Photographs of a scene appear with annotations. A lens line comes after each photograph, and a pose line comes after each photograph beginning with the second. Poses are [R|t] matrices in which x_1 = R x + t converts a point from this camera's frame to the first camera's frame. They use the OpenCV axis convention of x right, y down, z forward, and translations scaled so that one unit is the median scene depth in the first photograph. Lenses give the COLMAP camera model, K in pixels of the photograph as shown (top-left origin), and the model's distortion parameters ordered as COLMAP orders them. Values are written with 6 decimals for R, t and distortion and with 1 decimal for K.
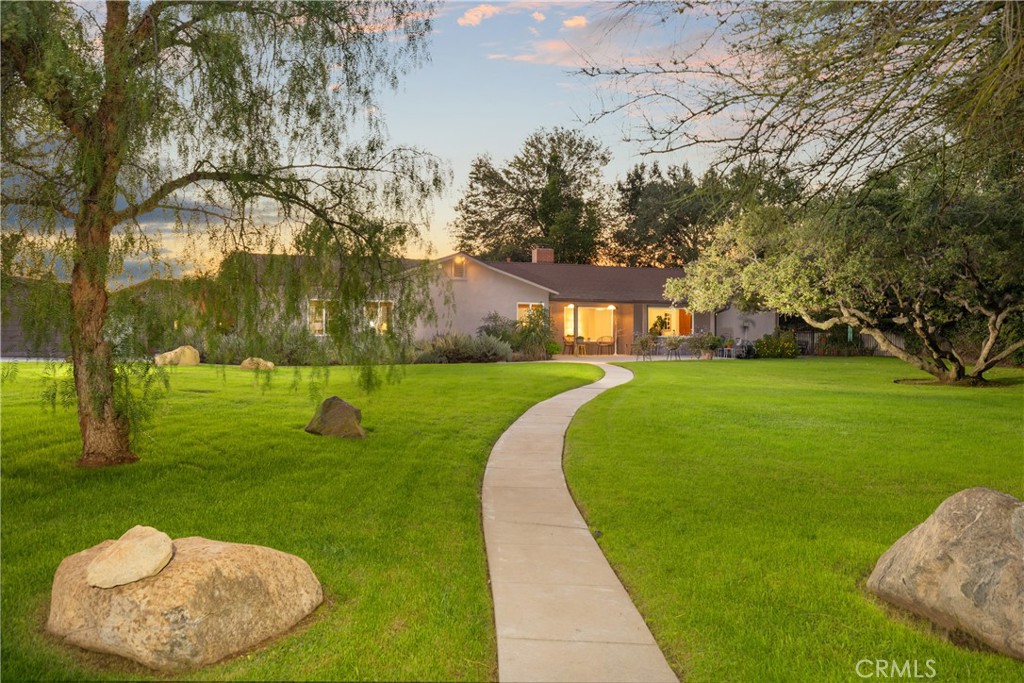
lens RADIAL K [[923.3, 0, 512.0], [0, 923.3, 341.5], [0, 0, 1]] dist [0.002097, -0.000049]
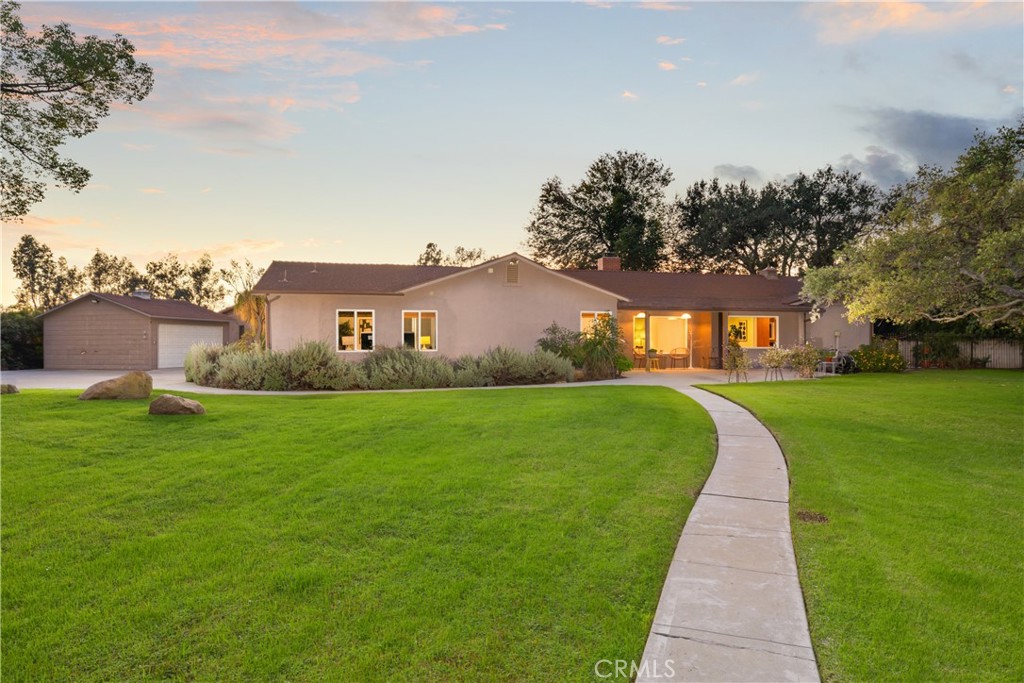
lens RADIAL K [[637.8, 0, 512.0], [0, 637.8, 341.5], [0, 0, 1]] dist [0.000201, -0.000057]
pose [[0.993483, -0.005490, -0.113844, 0.005997], [0.005301, 0.999984, -0.001960, -0.007989], [0.113853, 0.001344, 0.993497, 0.243958]]
